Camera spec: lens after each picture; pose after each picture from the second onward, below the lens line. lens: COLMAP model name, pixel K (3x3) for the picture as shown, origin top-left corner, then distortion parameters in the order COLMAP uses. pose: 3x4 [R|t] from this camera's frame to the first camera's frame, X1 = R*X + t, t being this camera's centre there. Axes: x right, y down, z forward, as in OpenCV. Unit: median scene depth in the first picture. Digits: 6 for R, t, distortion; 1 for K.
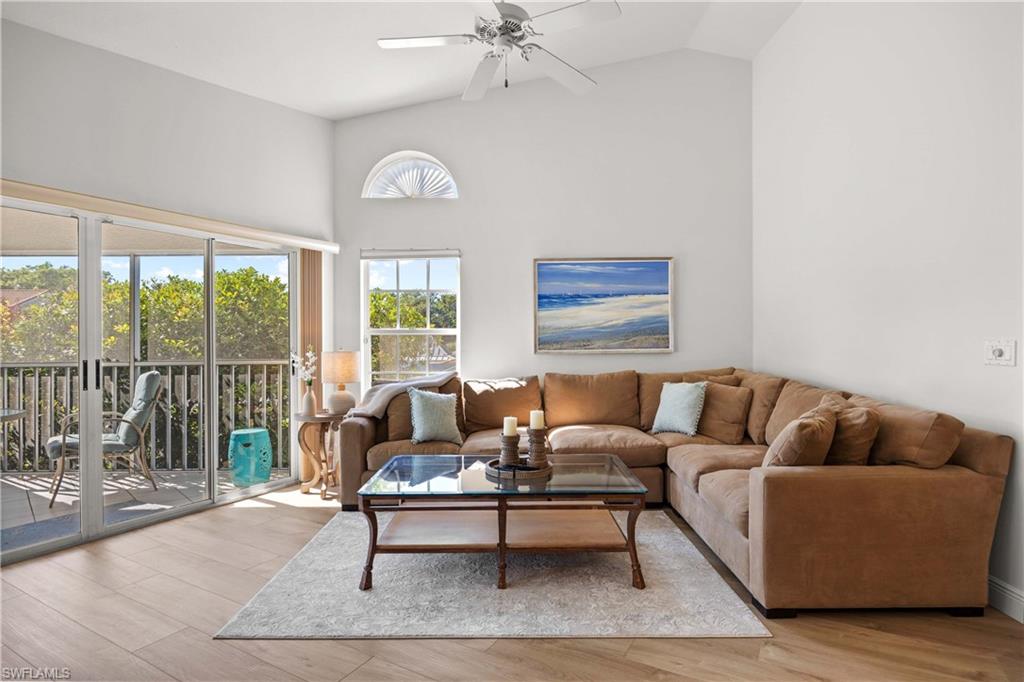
lens RADIAL K [[524.0, 0, 512.0], [0, 524.0, 341.0], [0, 0, 1]] dist [-0.020849, 0.000013]
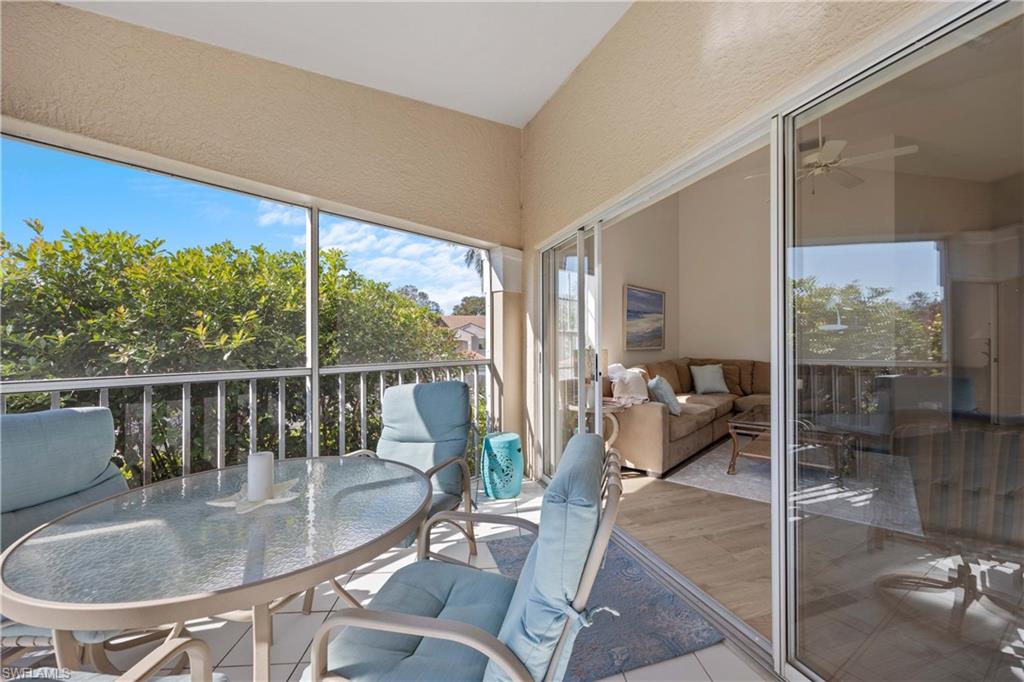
lens RADIAL K [[417.4, 0, 513.8], [0, 417.4, 347.8], [0, 0, 1]] dist [-0.000799, 0.000029]
pose [[0.668055, -0.003152, 0.744105, -1.001226], [0.002571, 0.999995, 0.001928, 0.013214], [-0.744107, 0.000625, 0.668060, 0.471691]]
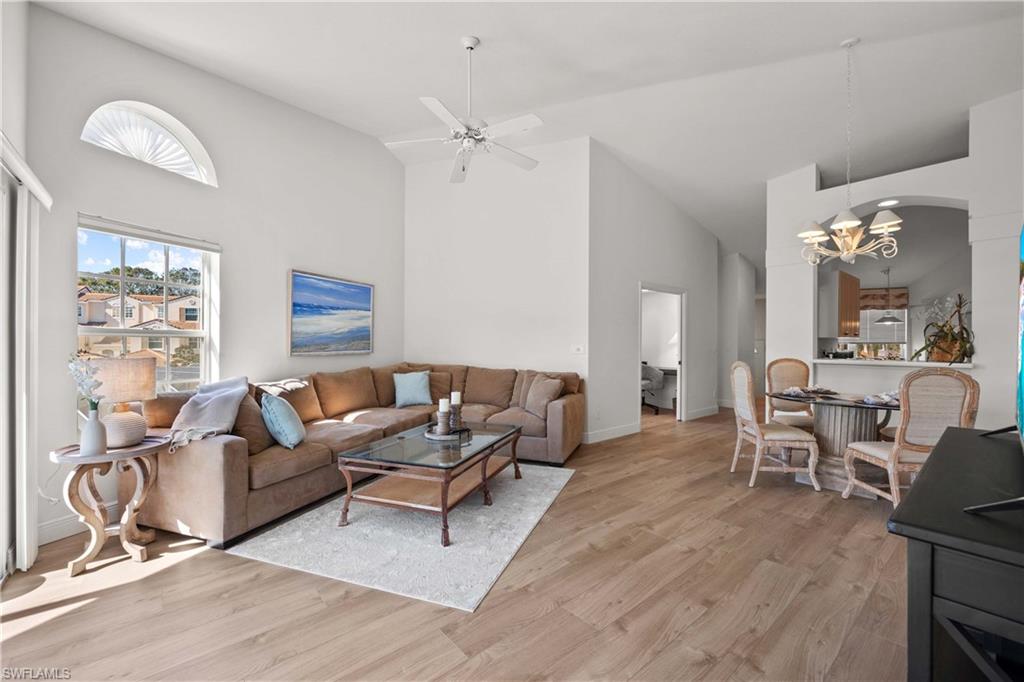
lens RADIAL K [[418.3, 0, 512.0], [0, 418.3, 341.0], [0, 0, 1]] dist [-0.001233, 0.000111]
pose [[0.356320, 0.012749, 0.934277, -0.602535], [-0.003580, 0.999918, -0.012280, 0.001449], [-0.934357, 0.001031, 0.356336, 0.259857]]
